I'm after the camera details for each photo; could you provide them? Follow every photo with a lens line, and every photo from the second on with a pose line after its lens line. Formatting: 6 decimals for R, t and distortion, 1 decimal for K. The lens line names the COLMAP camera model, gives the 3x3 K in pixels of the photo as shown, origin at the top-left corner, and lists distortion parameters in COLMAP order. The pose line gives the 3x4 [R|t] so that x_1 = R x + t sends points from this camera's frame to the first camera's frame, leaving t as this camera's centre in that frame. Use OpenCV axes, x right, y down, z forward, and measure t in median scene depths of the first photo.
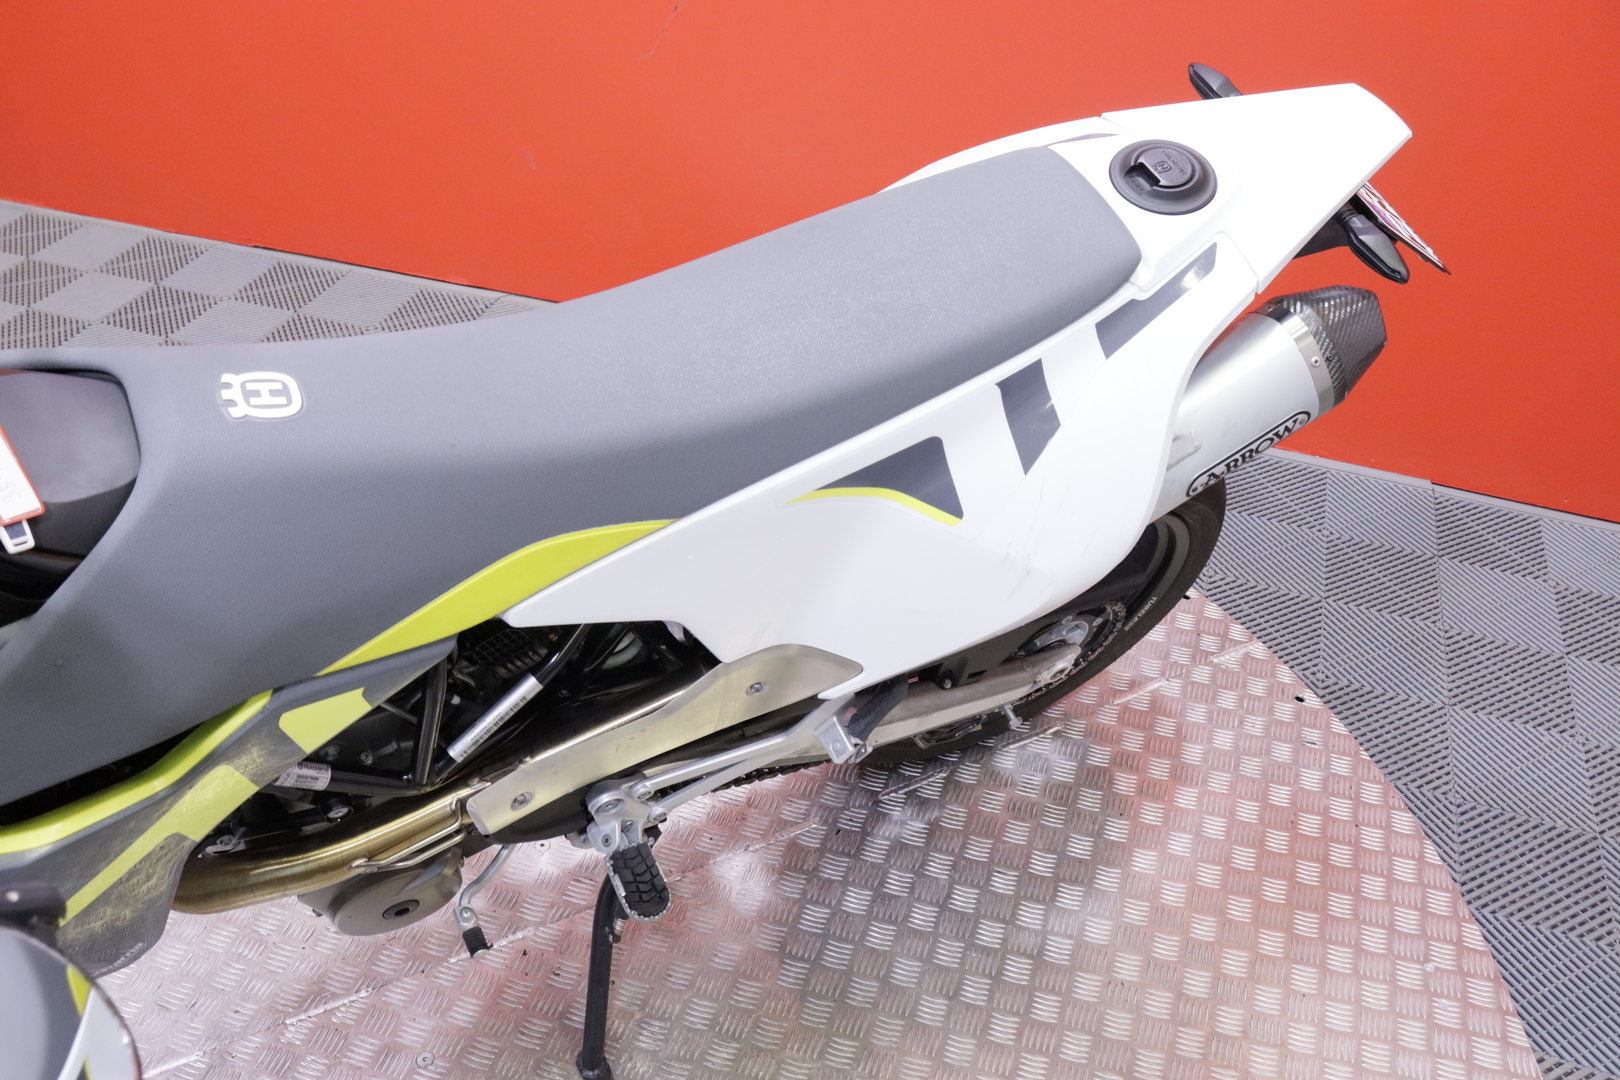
lens RADIAL K [[1421.1, 0, 748.4], [0, 1421.1, 537.3], [0, 0, 1]] dist [-0.124913, 0.083658]
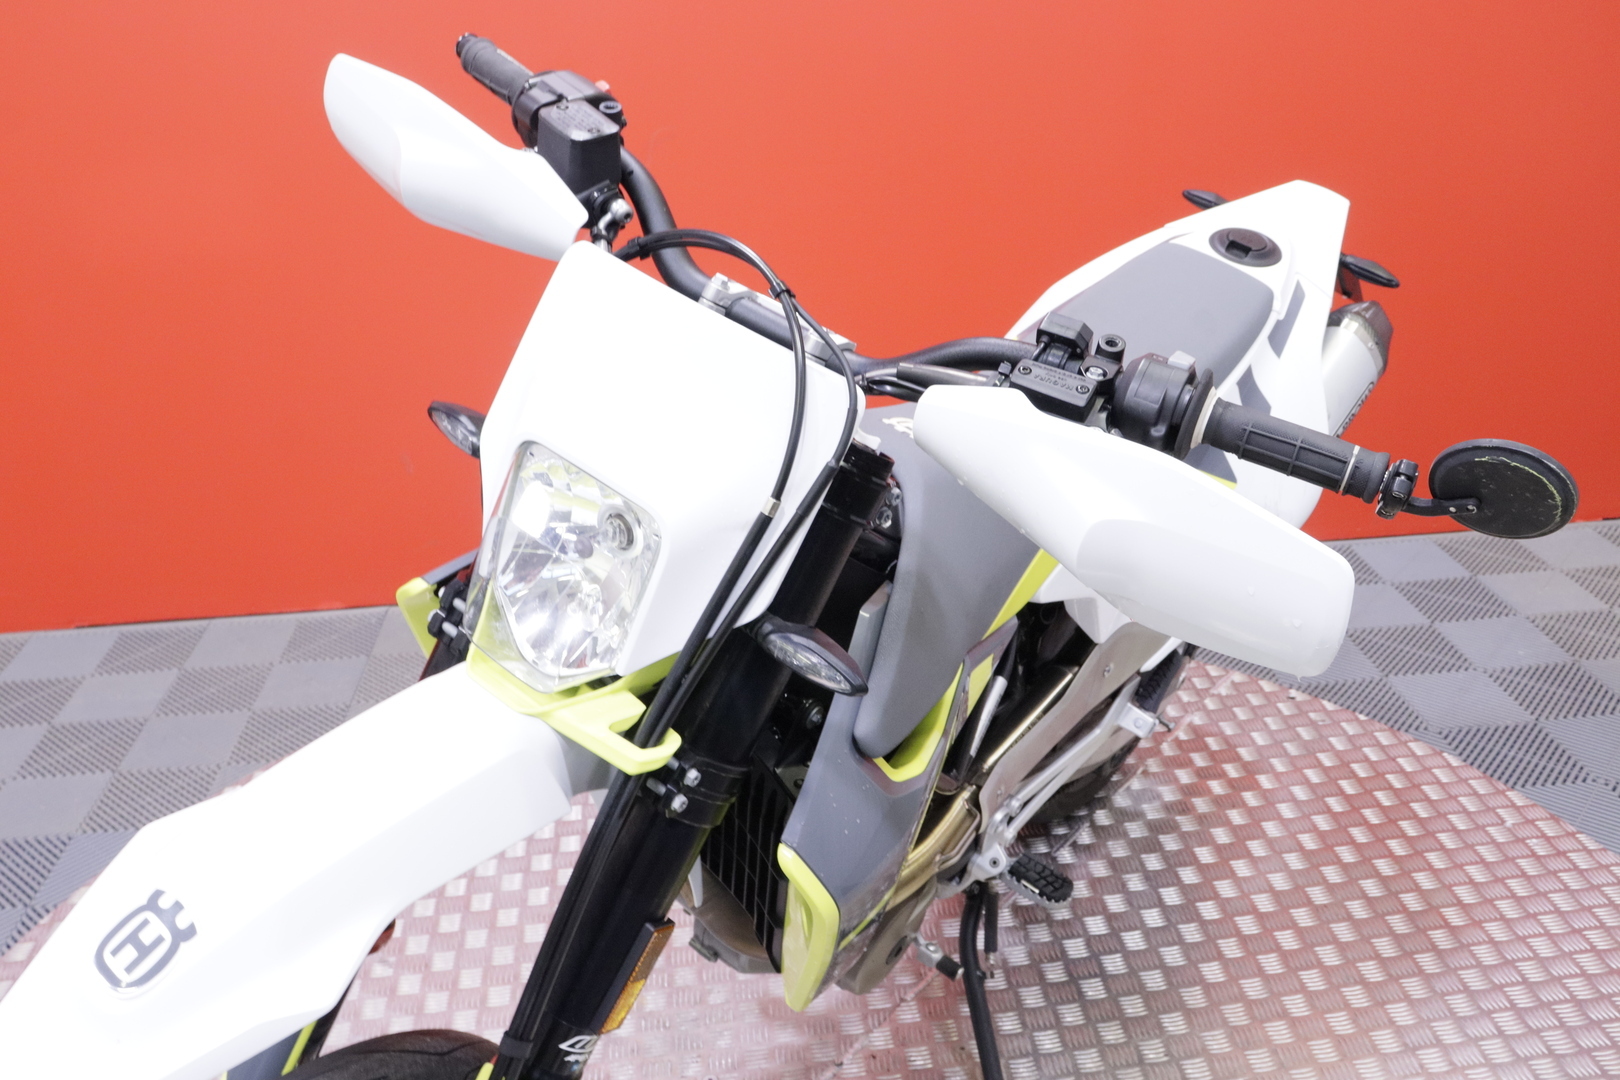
lens RADIAL K [[1541.0, 0, 853.5], [0, 1541.0, 537.3], [0, 0, 1]] dist [-0.011602, 0.000574]
pose [[0.892269, -0.221767, 0.393287, -0.698660], [0.309582, 0.934558, -0.175384, 0.162642], [-0.328655, 0.278244, 0.902533, -0.204335]]
